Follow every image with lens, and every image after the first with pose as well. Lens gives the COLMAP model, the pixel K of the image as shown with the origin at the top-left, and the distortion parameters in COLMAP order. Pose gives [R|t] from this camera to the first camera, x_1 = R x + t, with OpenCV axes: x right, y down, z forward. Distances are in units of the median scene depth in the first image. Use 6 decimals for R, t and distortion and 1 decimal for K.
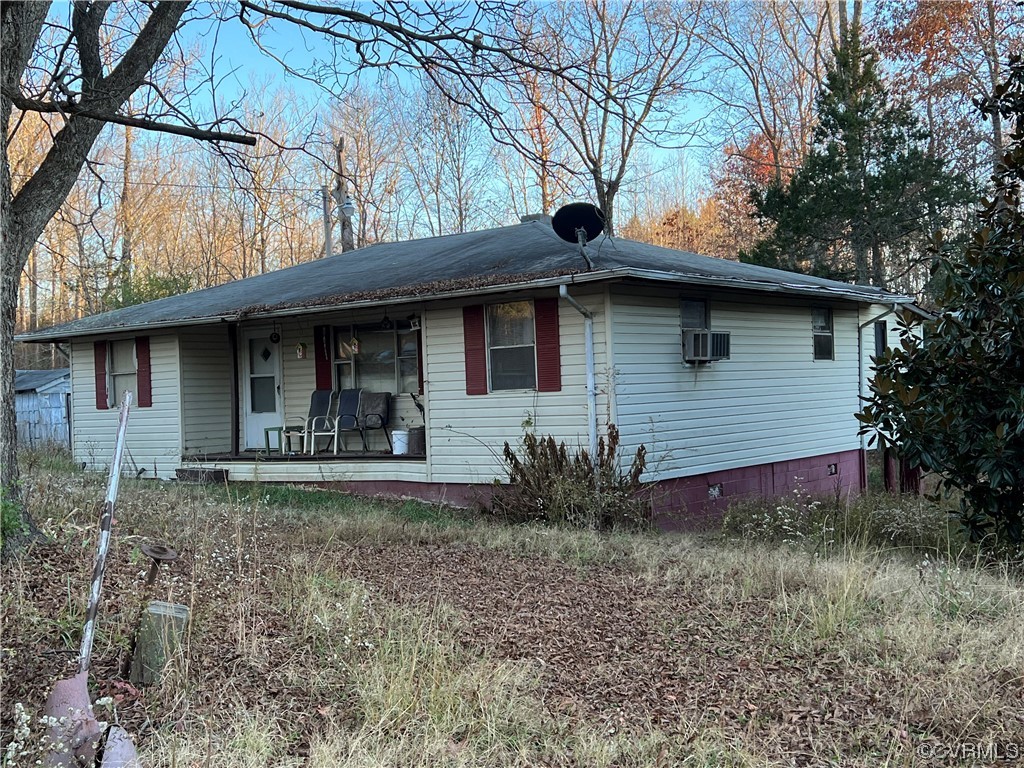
lens RADIAL K [[1233.3, 0, 514.0], [0, 1233.3, 388.7], [0, 0, 1]] dist [0.090727, 0.000000]
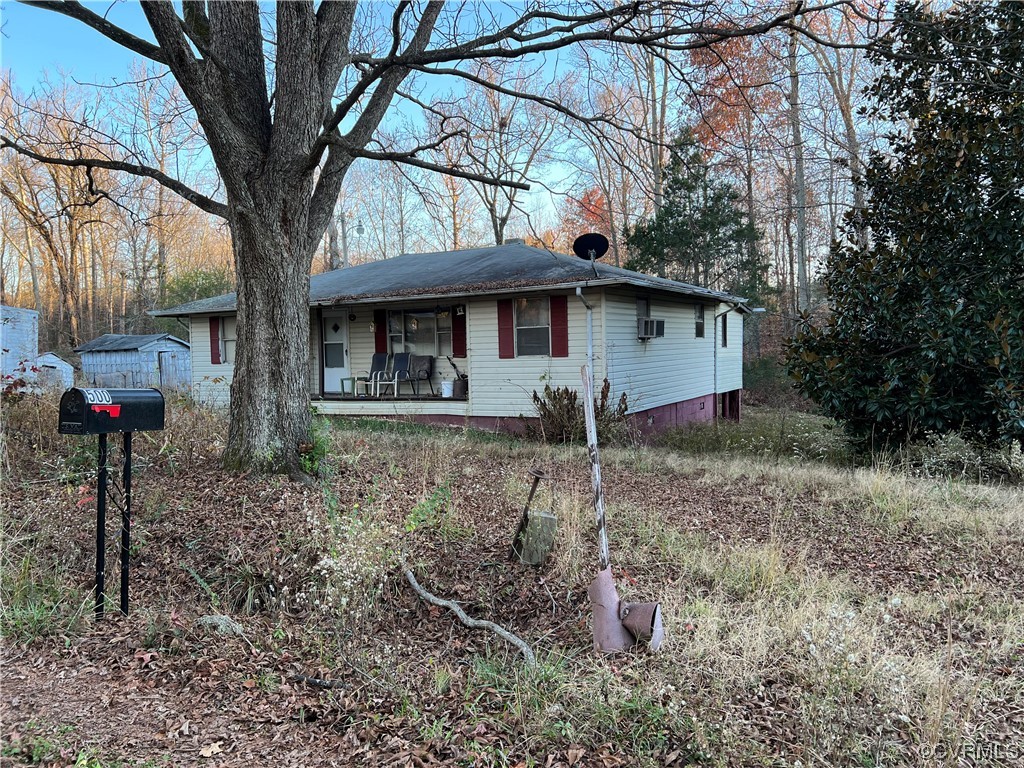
lens RADIAL K [[783.4, 0, 532.6], [0, 783.4, 382.6], [0, 0, 1]] dist [0.054715, -0.025670]
pose [[0.985917, 0.003129, 0.167209, -0.147156], [-0.010518, 0.999006, 0.043324, -0.006941], [-0.166907, -0.044472, 0.984969, 0.042491]]
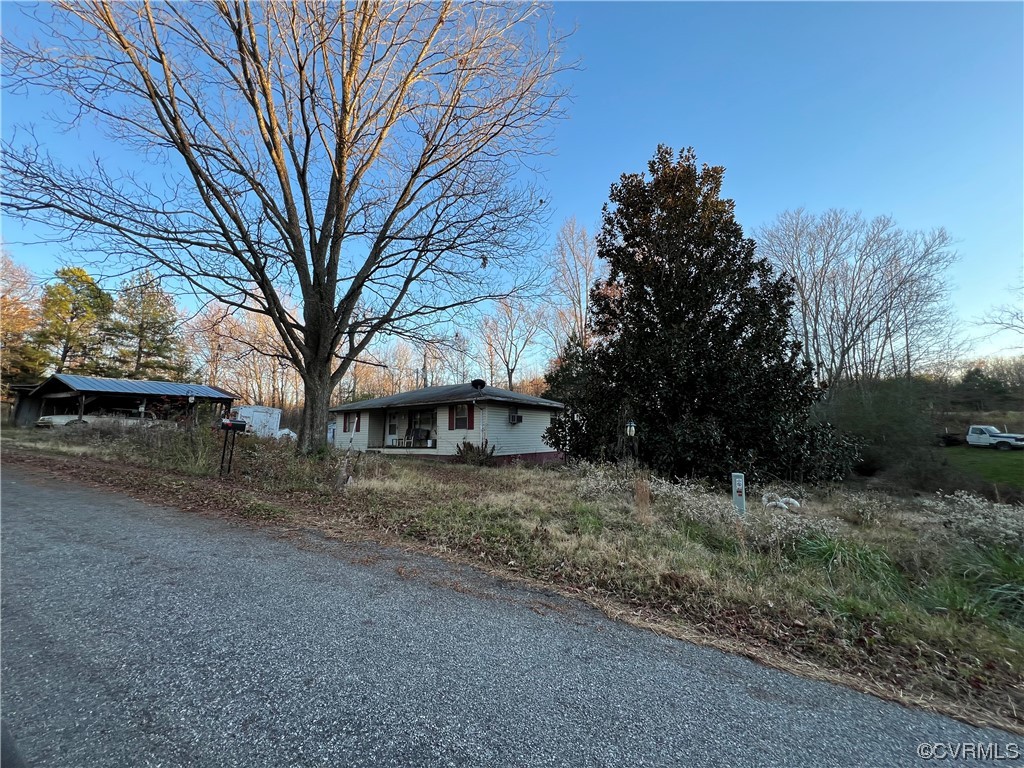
lens RADIAL K [[424.7, 0, 511.2], [0, 424.7, 389.1], [0, 0, 1]] dist [-0.002513, 0.000204]
pose [[0.997847, 0.038309, 0.053242, 0.068015], [-0.032298, 0.993461, -0.109506, 0.014122], [-0.057089, 0.107551, 0.992559, -0.229756]]
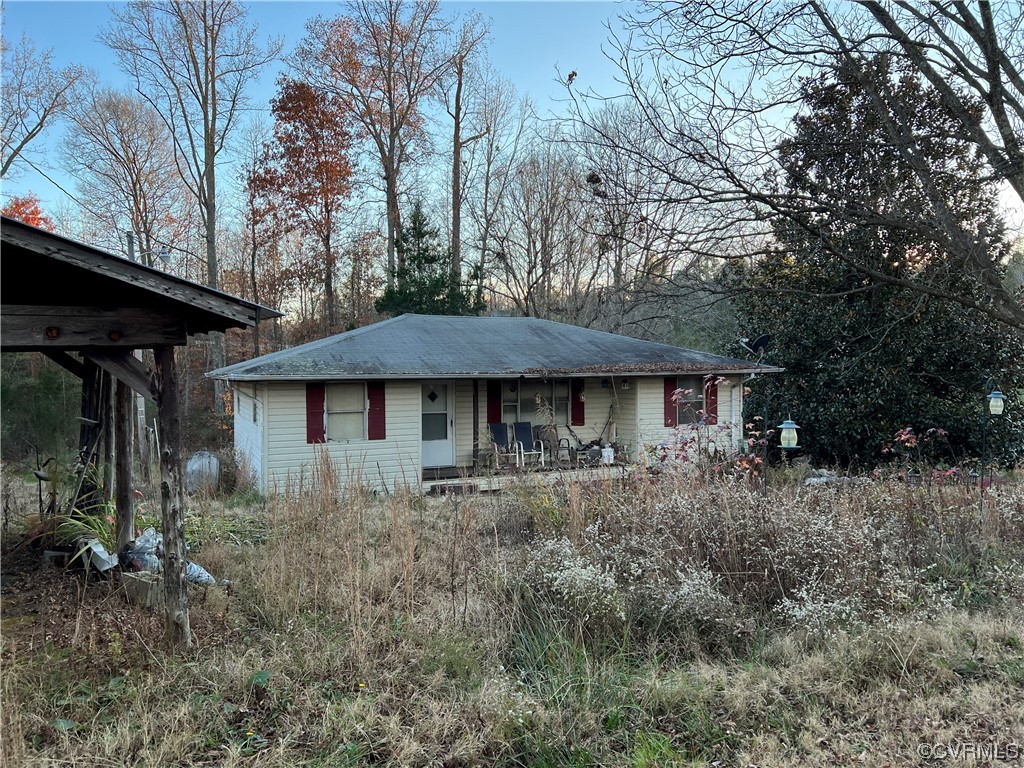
lens RADIAL K [[783.4, 0, 513.4], [0, 783.4, 381.9], [0, 0, 1]] dist [0.054715, -0.025670]
pose [[0.477293, 0.019401, 0.878530, -1.063813], [-0.012948, 0.999803, -0.015044, -0.037337], [-0.878649, -0.004195, 0.477450, 0.603045]]
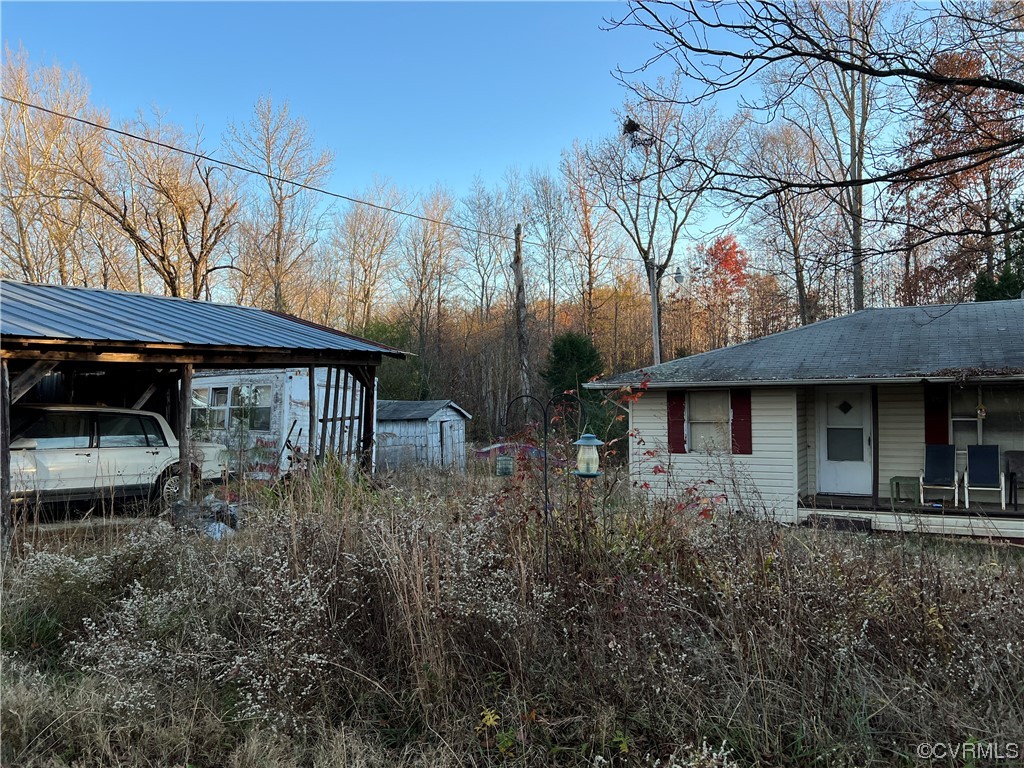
lens RADIAL K [[783.4, 0, 516.0], [0, 783.4, 383.0], [0, 0, 1]] dist [0.054715, -0.025670]
pose [[0.986946, 0.023103, 0.159386, -0.703523], [-0.020667, 0.999643, -0.016923, -0.036819], [-0.159720, 0.013408, 0.987071, 0.413996]]
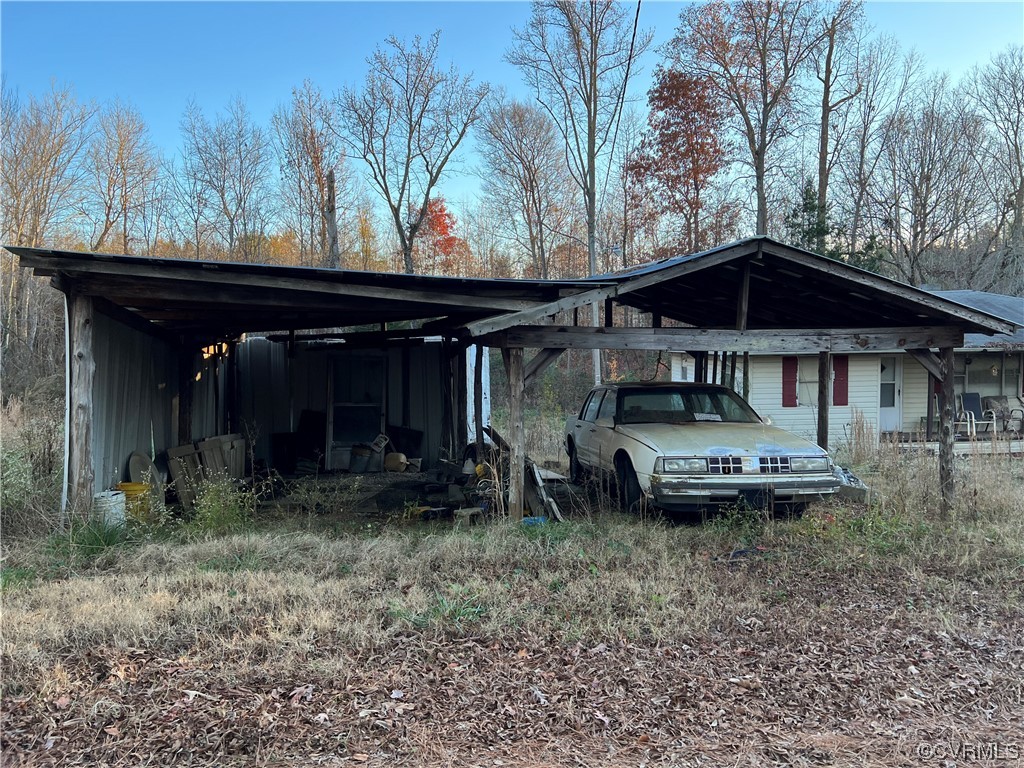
lens RADIAL K [[783.4, 0, 519.8], [0, 783.4, 380.3], [0, 0, 1]] dist [0.054715, -0.025670]
pose [[0.767965, -0.009713, 0.640418, -1.343549], [-0.014295, 0.999376, 0.032299, -0.044101], [-0.640332, -0.033960, 0.767347, 0.638504]]
